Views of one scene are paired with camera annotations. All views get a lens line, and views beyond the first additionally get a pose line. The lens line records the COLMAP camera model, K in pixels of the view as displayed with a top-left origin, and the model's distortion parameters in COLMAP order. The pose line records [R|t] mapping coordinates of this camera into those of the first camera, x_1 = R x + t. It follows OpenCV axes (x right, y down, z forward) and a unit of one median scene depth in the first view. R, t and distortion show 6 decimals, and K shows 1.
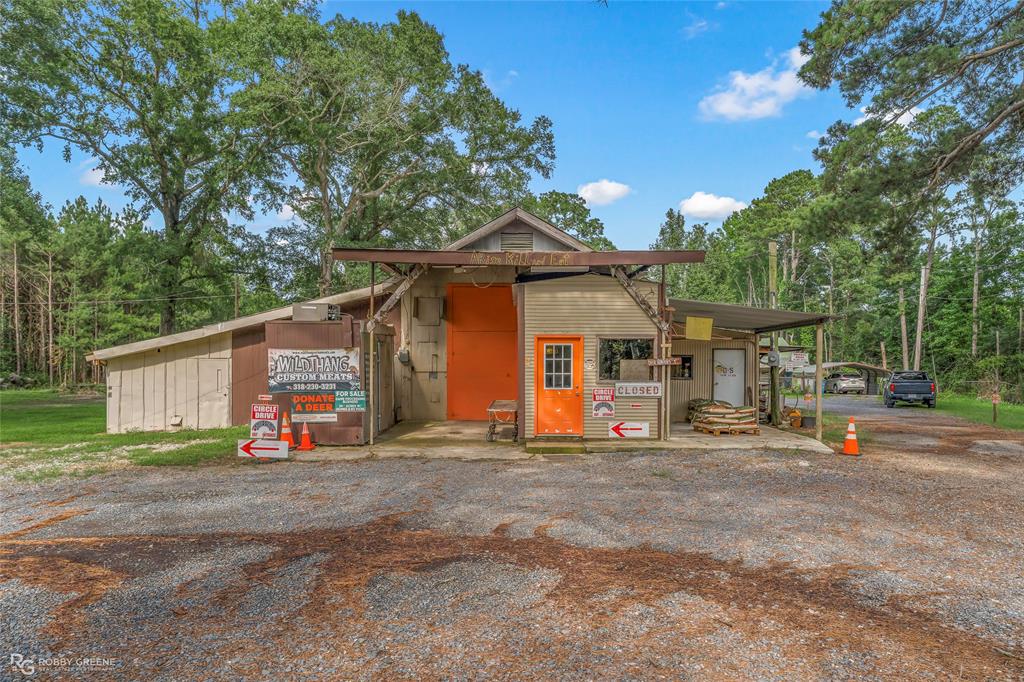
lens RADIAL K [[652.2, 0, 513.6], [0, 652.2, 372.1], [0, 0, 1]] dist [-0.004963, -0.001509]
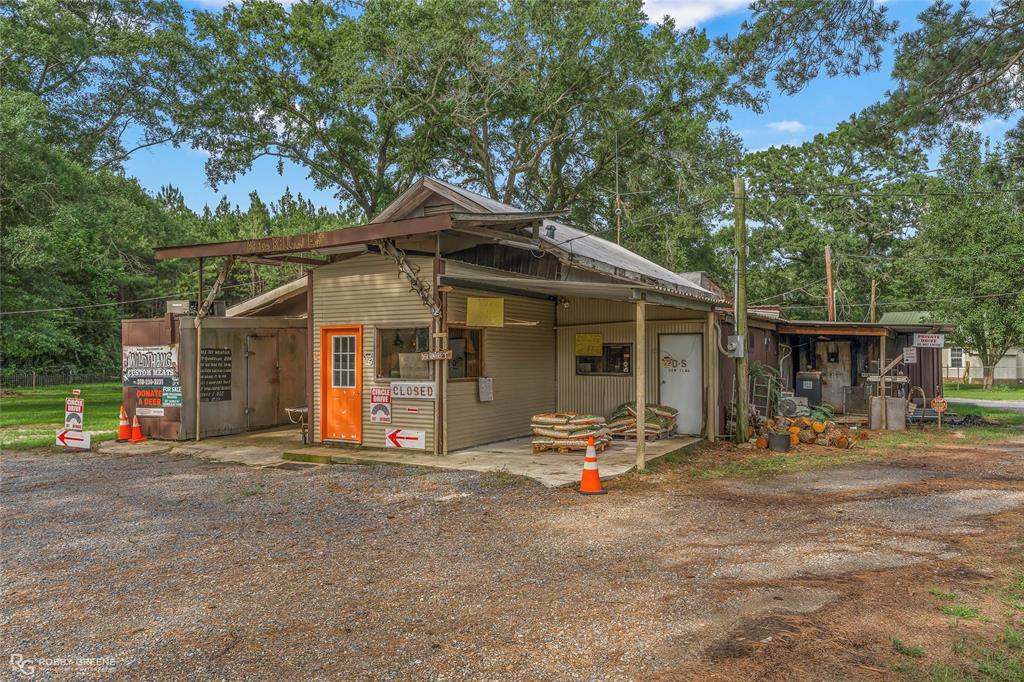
lens RADIAL K [[746.2, 0, 511.8], [0, 746.2, 340.5], [0, 0, 1]] dist [-0.000673, -0.001220]
pose [[0.860070, -0.016324, -0.509915, 0.772439], [0.003992, 0.999673, -0.025270, -0.010956], [0.510161, 0.019699, 0.859853, 0.260117]]
